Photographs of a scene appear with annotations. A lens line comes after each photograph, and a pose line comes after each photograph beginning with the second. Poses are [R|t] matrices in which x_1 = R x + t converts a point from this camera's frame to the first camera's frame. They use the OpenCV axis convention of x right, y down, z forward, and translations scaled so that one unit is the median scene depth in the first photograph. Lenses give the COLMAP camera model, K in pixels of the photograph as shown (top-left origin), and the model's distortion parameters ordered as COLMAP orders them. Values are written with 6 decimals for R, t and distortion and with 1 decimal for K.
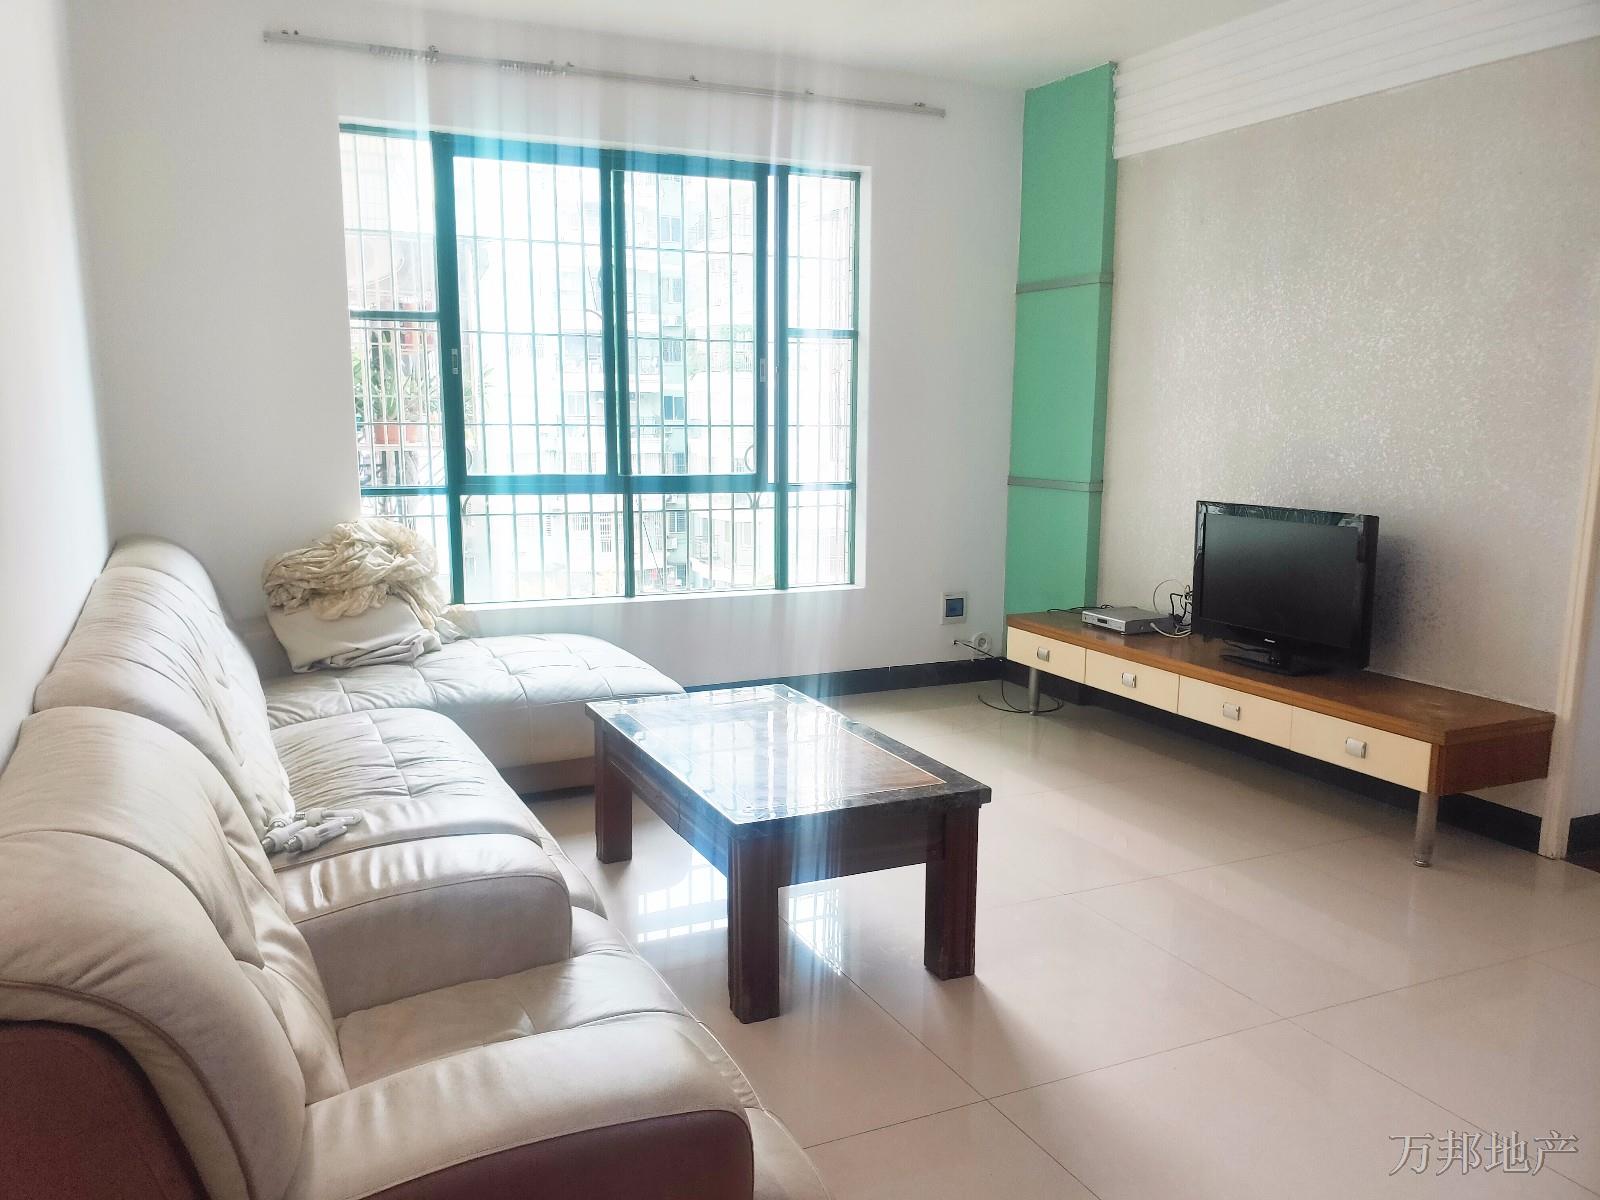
lens RADIAL K [[1256.3, 0, 795.7], [0, 1256.3, 599.9], [0, 0, 1]] dist [-0.009029, 0.013967]
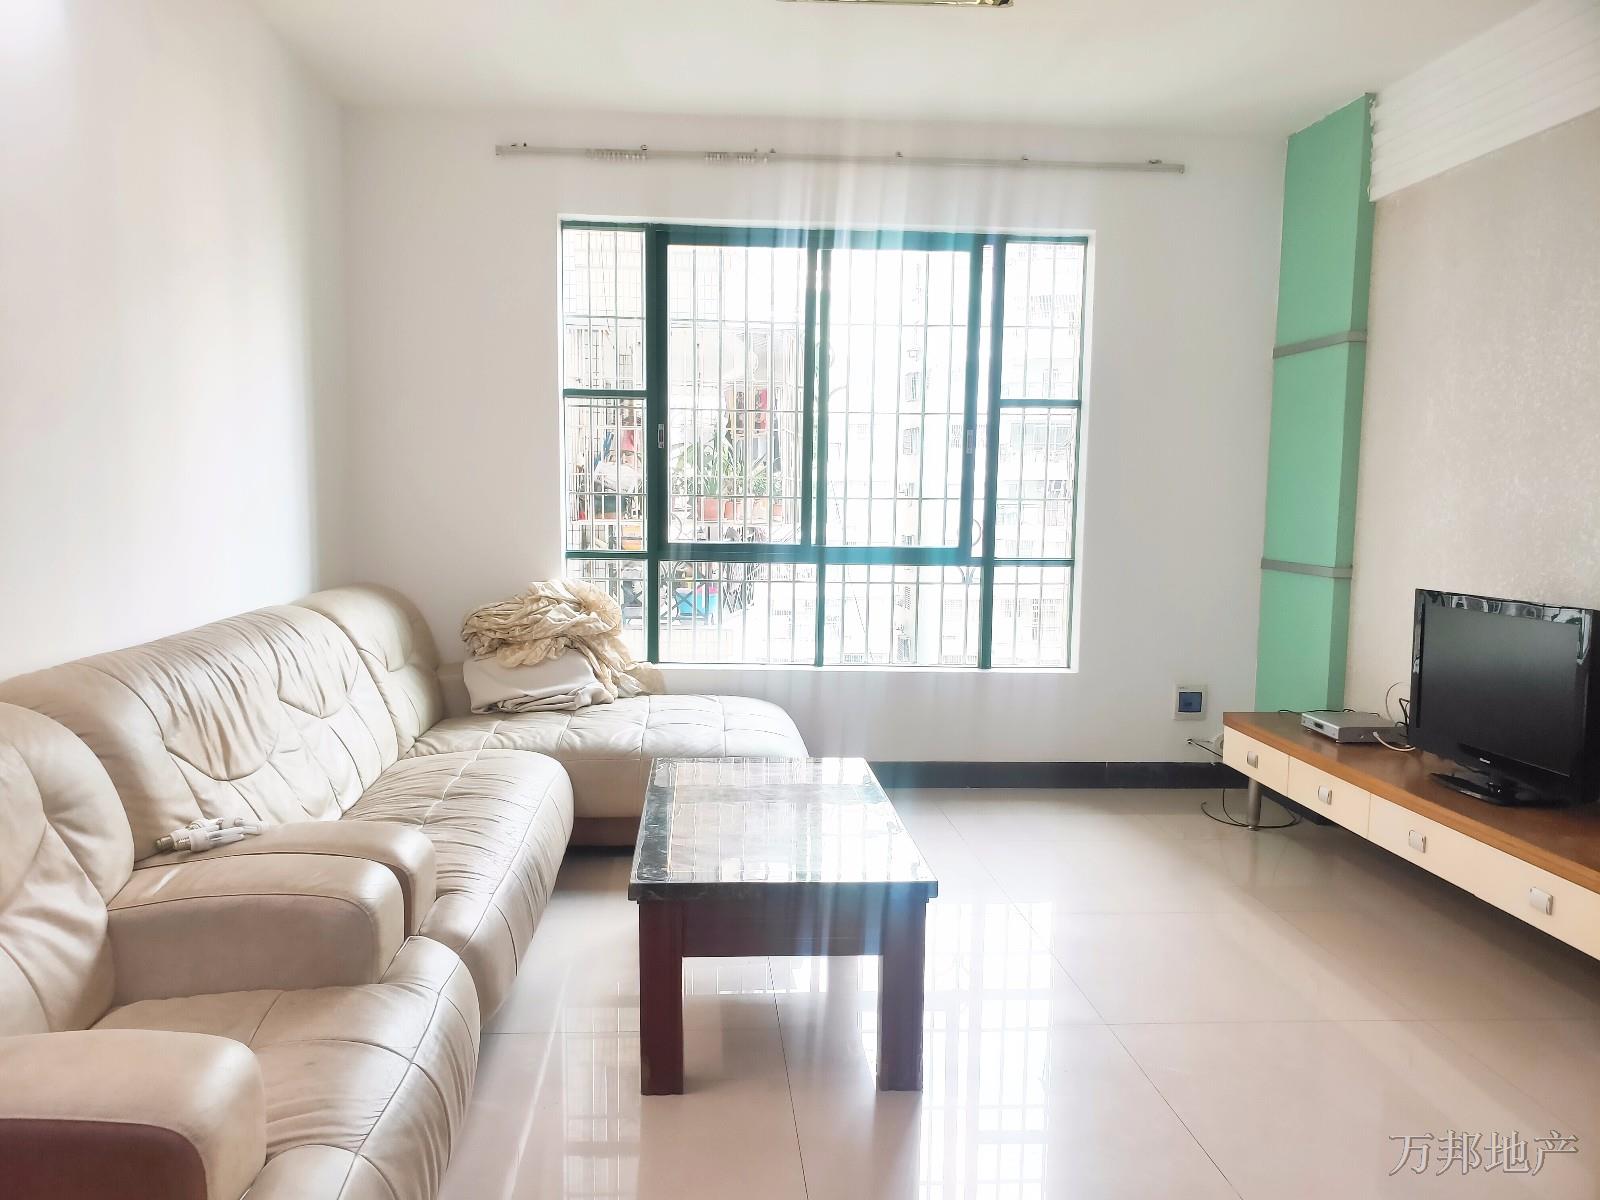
lens RADIAL K [[1256.3, 0, 794.3], [0, 1256.3, 603.7], [0, 0, 1]] dist [-0.009029, 0.013967]
pose [[0.930176, 0.040208, -0.364905, 0.219607], [-0.064023, 0.996519, -0.053395, 0.002520], [0.361488, 0.073029, 0.929512, 0.060788]]
